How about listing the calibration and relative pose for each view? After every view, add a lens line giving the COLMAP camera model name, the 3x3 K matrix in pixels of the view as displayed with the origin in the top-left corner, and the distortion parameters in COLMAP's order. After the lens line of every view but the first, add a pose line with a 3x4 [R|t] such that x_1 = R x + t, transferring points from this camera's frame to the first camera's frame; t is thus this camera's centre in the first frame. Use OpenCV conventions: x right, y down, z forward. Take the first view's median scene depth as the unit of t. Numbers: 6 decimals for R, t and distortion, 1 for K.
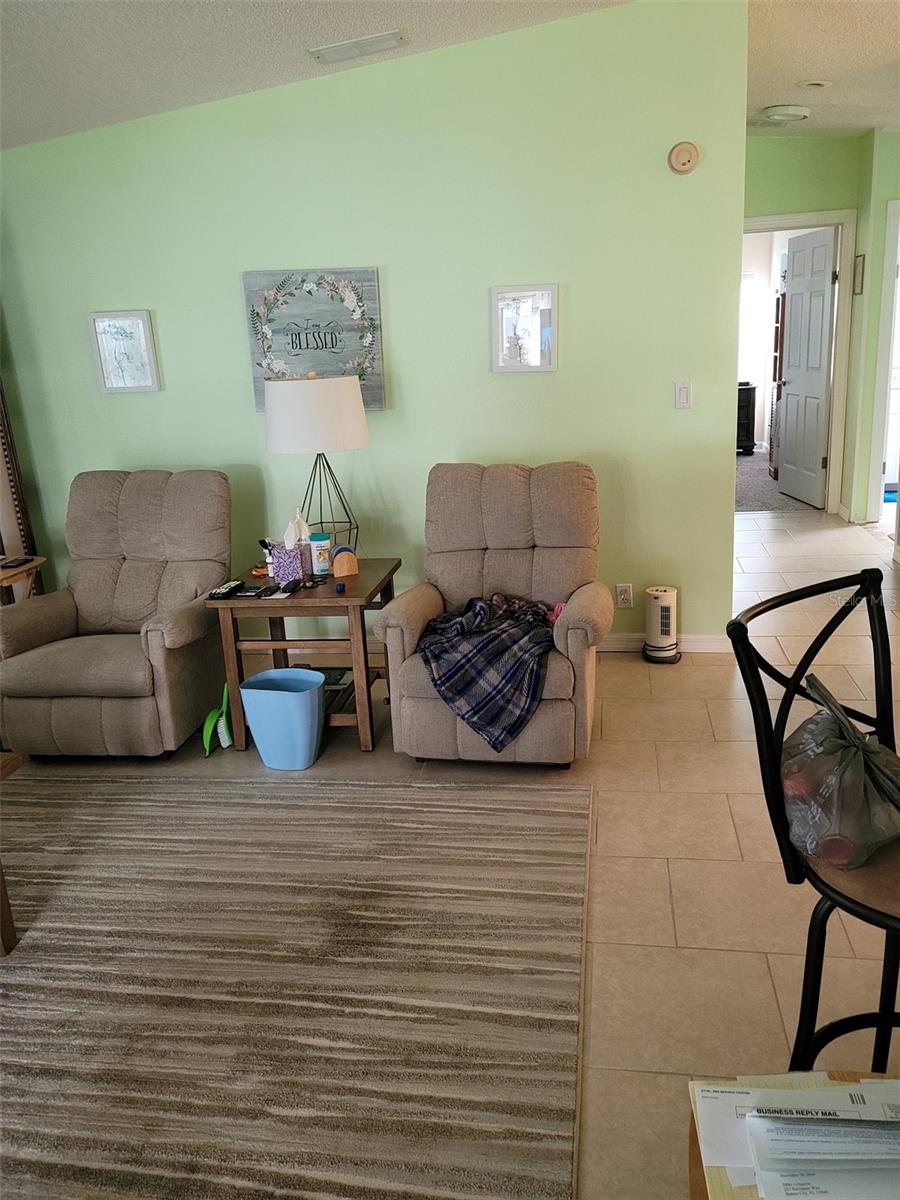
lens RADIAL K [[961.8, 0, 451.9], [0, 961.8, 599.0], [0, 0, 1]] dist [0.110259, -0.115322]
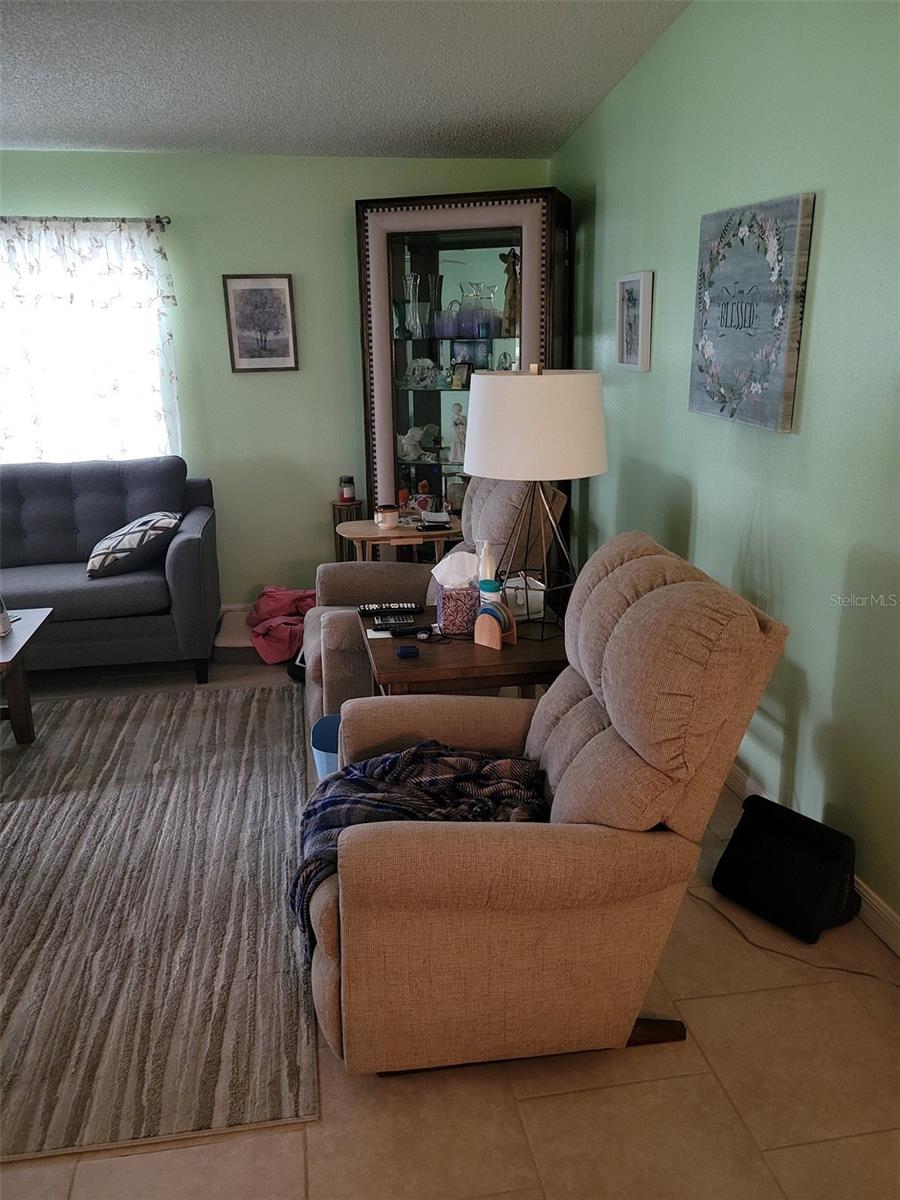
lens RADIAL K [[961.8, 0, 451.9], [0, 961.8, 599.0], [0, 0, 1]] dist [0.110259, -0.115322]
pose [[0.311179, 0.302751, -0.900838, 0.557881], [-0.253640, 0.939974, 0.228288, -0.229939], [0.915879, 0.157451, 0.369290, 0.746948]]
